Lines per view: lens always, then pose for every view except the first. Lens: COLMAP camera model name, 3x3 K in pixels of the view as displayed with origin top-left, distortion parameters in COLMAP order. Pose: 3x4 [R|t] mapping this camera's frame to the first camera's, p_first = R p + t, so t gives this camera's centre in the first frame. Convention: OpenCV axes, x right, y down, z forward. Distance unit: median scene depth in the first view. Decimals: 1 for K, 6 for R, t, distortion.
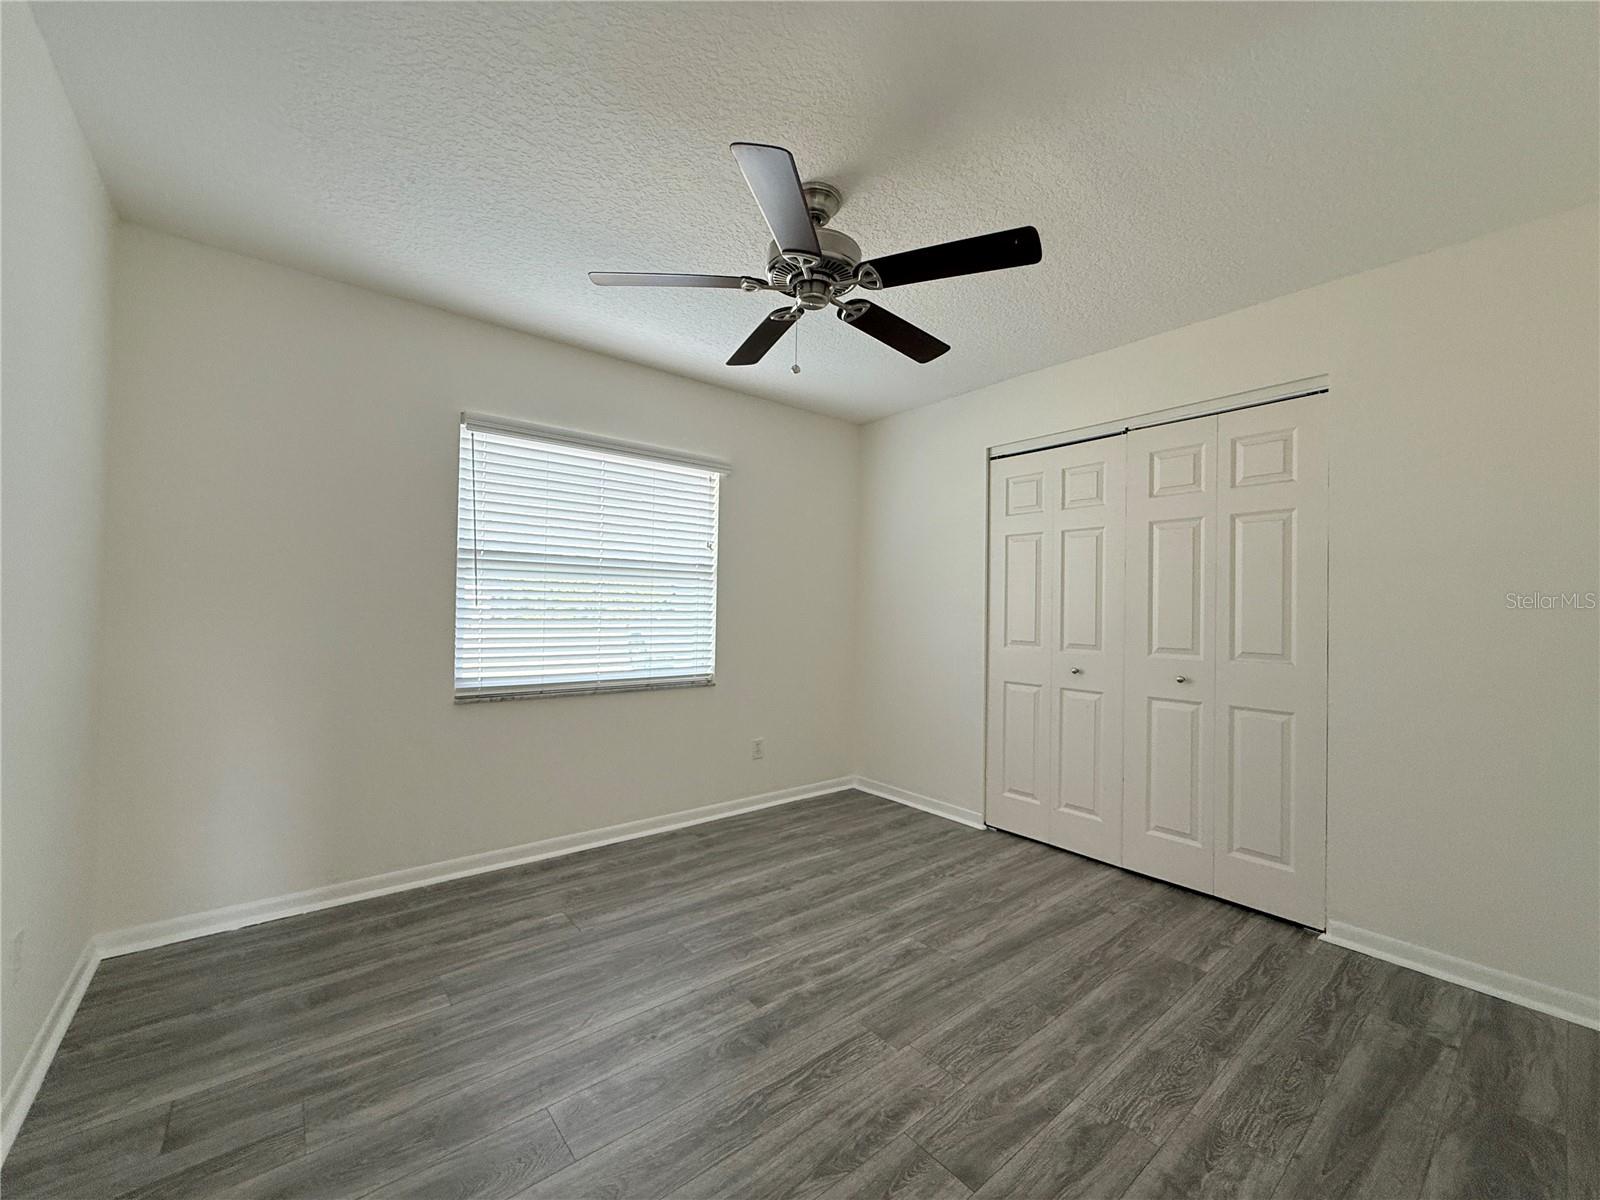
lens RADIAL K [[638.7, 0, 795.6], [0, 638.7, 632.9], [0, 0, 1]] dist [-0.002489, 0.000659]
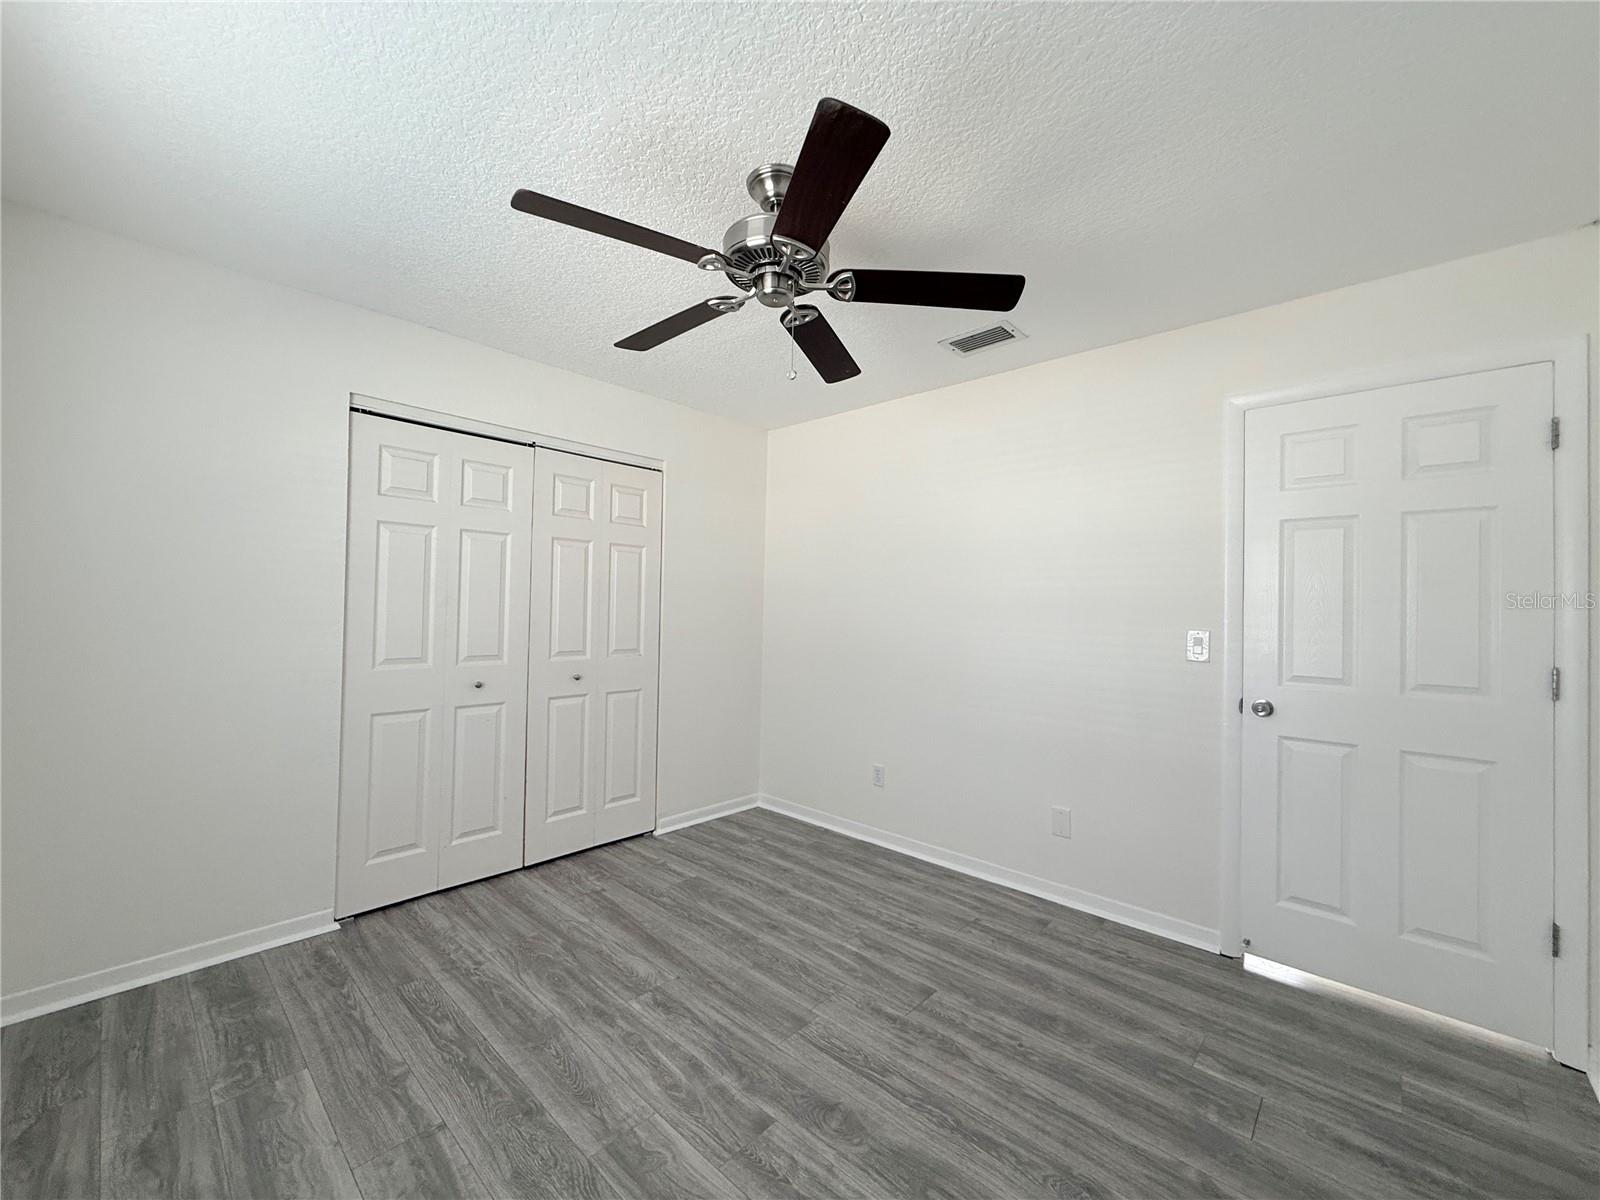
lens RADIAL K [[638.7, 0, 806.2], [0, 638.7, 628.4], [0, 0, 1]] dist [-0.002489, 0.000659]
pose [[-0.148874, -0.050449, 0.987568, -0.696916], [0.012585, 0.998520, 0.052906, -0.083636], [-0.988776, 0.020305, -0.148019, 0.867569]]
